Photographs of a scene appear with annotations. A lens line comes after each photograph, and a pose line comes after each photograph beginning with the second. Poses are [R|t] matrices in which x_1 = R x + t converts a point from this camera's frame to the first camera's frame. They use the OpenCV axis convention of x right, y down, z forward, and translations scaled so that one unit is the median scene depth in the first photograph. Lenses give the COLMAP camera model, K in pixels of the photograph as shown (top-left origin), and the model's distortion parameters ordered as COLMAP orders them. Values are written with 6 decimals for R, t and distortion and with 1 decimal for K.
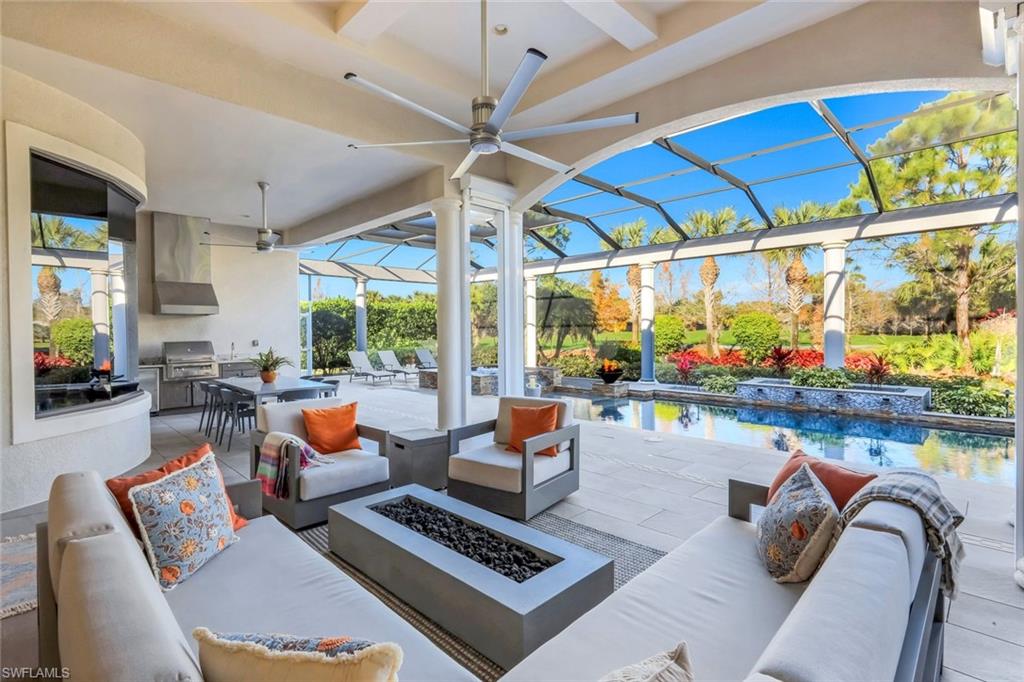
lens RADIAL K [[488.0, 0, 507.3], [0, 488.0, 340.0], [0, 0, 1]] dist [-0.034887, -0.000013]
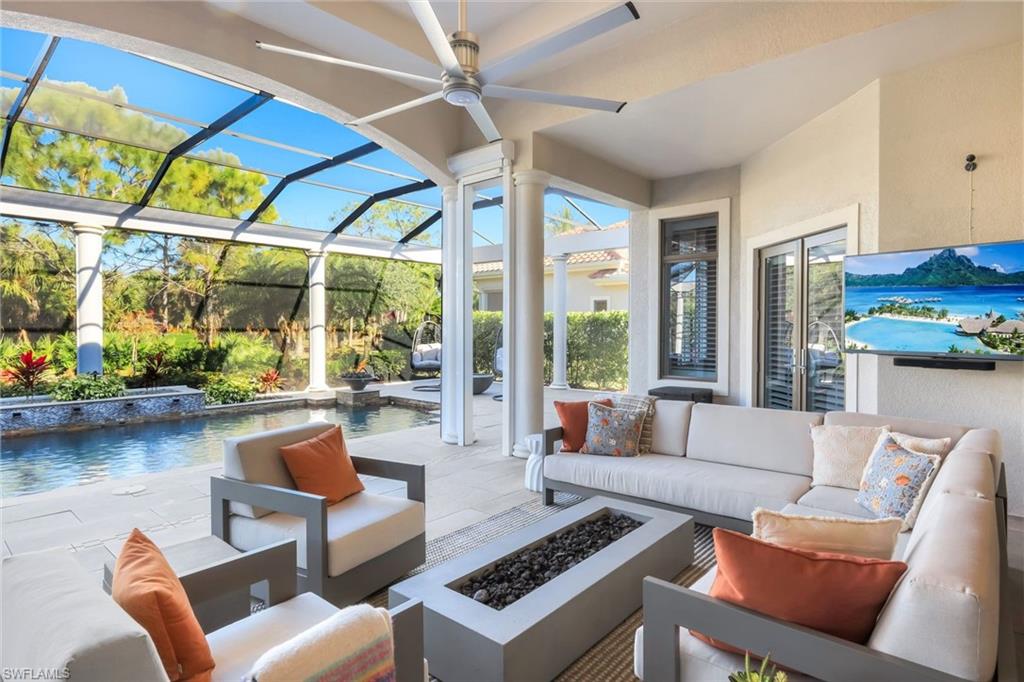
lens RADIAL K [[550.1, 0, 505.9], [0, 550.1, 337.6], [0, 0, 1]] dist [-0.017670, -0.002076]
pose [[-0.055995, -0.016196, 0.998300, -0.352875], [0.024281, 0.999551, 0.017578, -0.008222], [-0.998136, 0.025224, -0.055577, 0.359728]]
